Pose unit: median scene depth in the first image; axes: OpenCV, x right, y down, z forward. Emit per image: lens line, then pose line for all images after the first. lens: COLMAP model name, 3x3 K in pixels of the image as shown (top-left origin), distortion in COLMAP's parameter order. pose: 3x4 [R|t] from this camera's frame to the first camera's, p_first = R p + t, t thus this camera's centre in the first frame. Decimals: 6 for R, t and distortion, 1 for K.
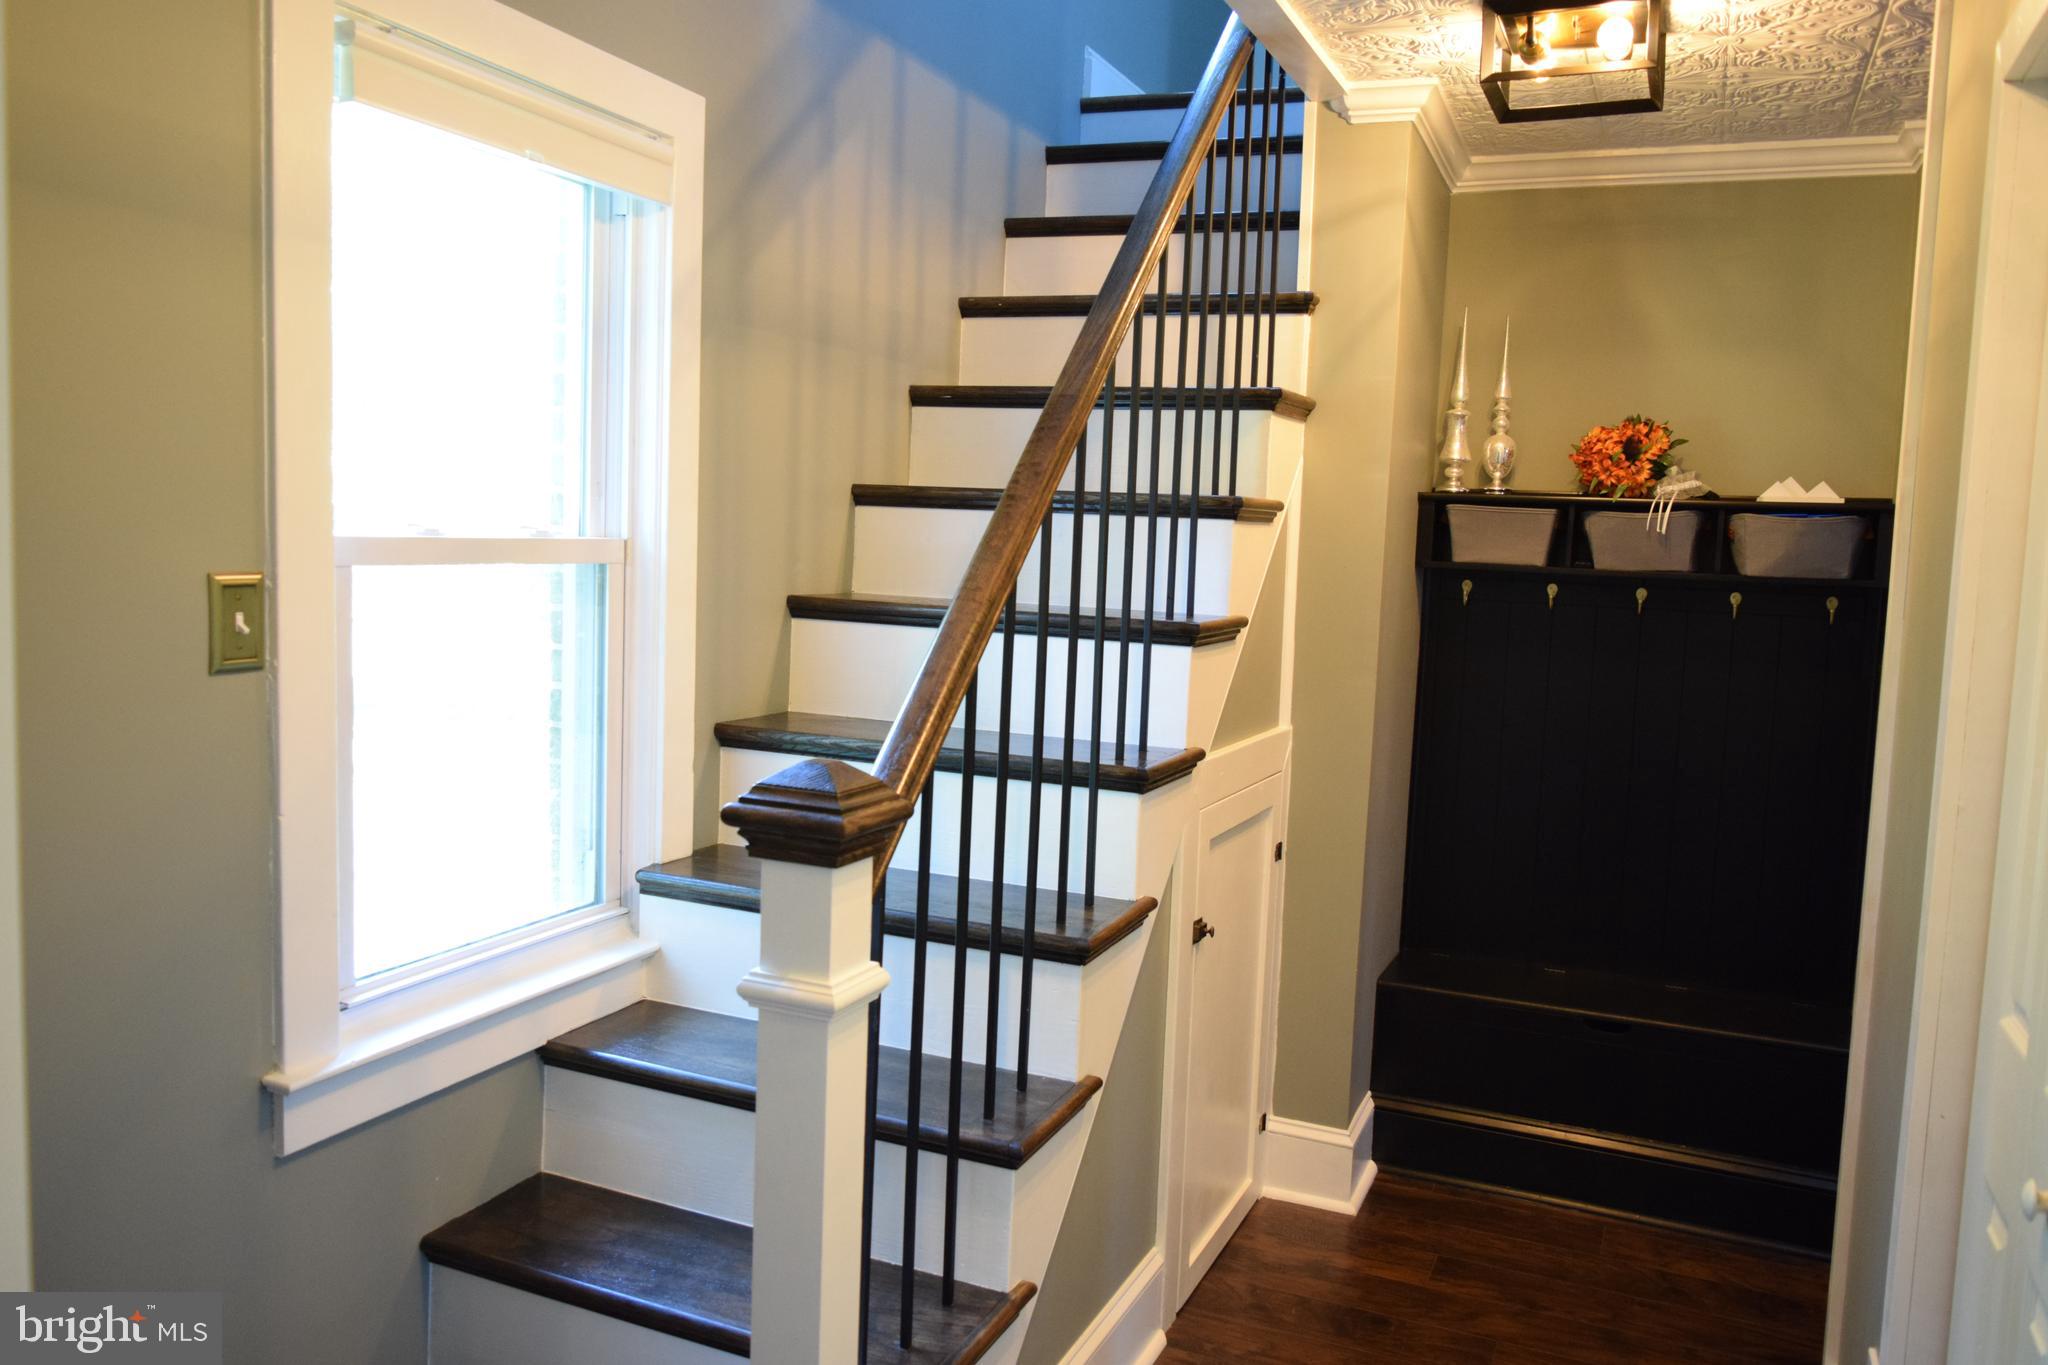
lens RADIAL K [[1595.2, 0, 1018.7], [0, 1595.2, 679.5], [0, 0, 1]] dist [-0.009686, 0.008400]
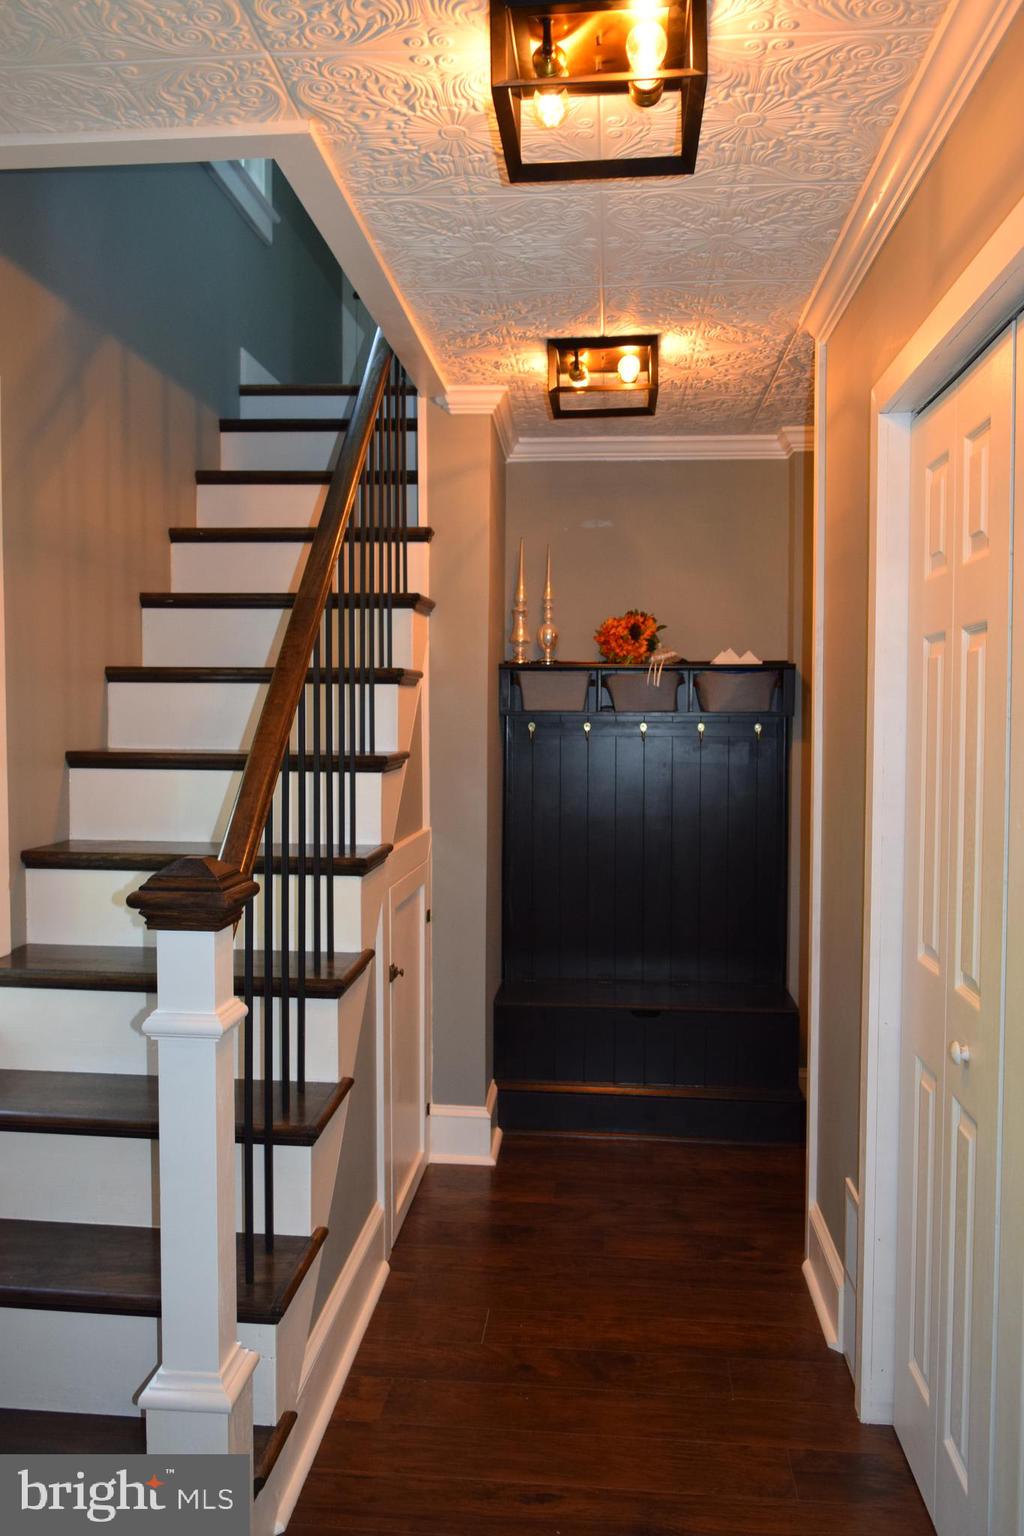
lens RADIAL K [[1196.4, 0, 512.2], [0, 1196.4, 767.2], [0, 0, 1]] dist [-0.009686, 0.008400]
pose [[0.947817, -0.049605, 0.314932, -0.103690], [0.061478, 0.997719, -0.027875, 0.010261], [-0.312831, 0.045782, 0.948705, -0.047848]]
